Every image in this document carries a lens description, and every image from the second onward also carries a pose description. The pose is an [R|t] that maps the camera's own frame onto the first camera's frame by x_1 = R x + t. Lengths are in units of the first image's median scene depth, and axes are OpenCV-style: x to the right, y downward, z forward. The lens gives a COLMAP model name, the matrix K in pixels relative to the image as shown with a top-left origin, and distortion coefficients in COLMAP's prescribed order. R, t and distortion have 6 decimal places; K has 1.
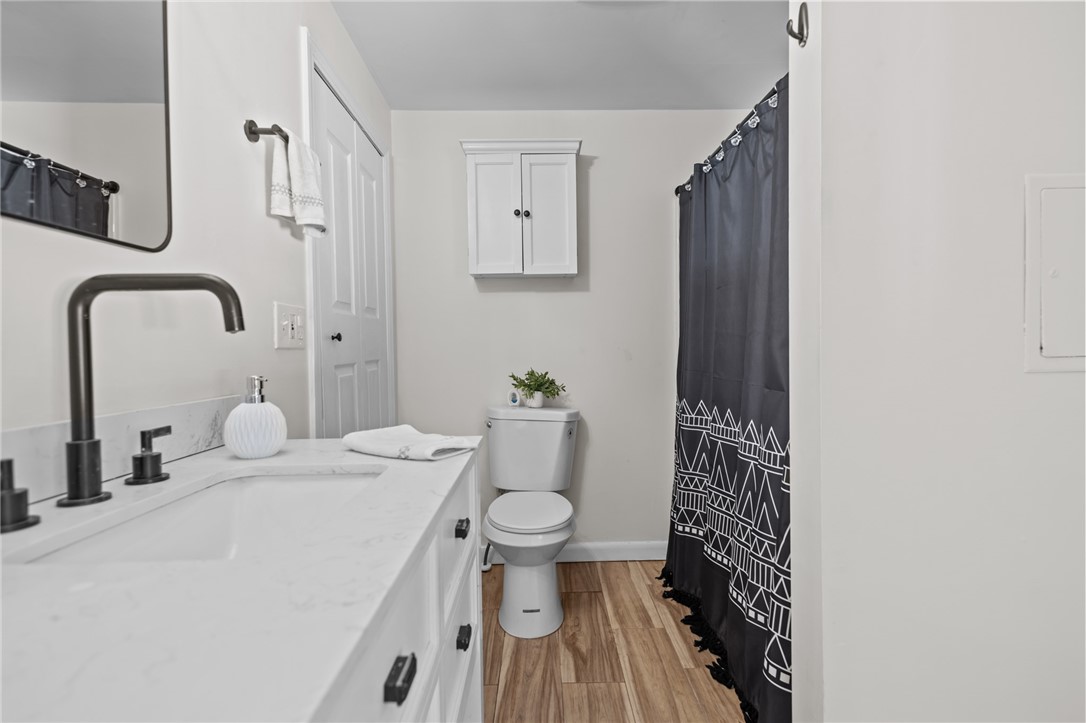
lens RADIAL K [[497.6, 0, 545.5], [0, 497.6, 355.6], [0, 0, 1]] dist [0.002605, 0.000061]
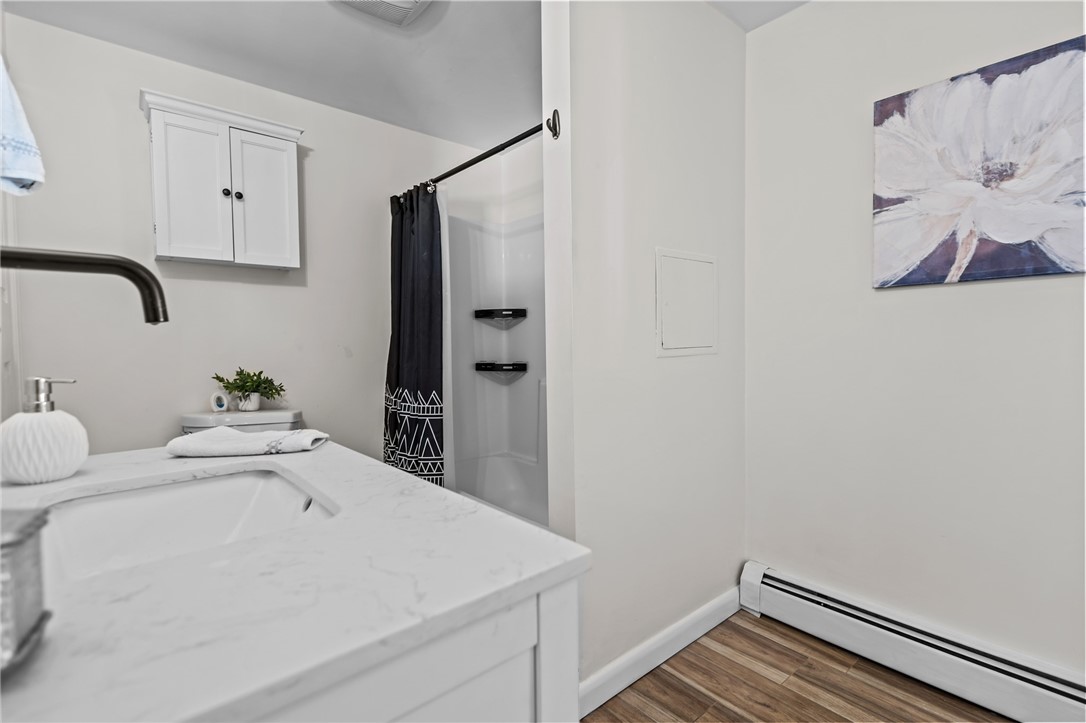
lens RADIAL K [[499.4, 0, 543.9], [0, 499.4, 338.6], [0, 0, 1]] dist [0.022805, 0.000135]
pose [[0.777839, 0.009092, 0.628397, -0.221240], [0.010463, 0.999569, -0.027413, 0.004784], [-0.628376, 0.027898, 0.777409, -0.057861]]
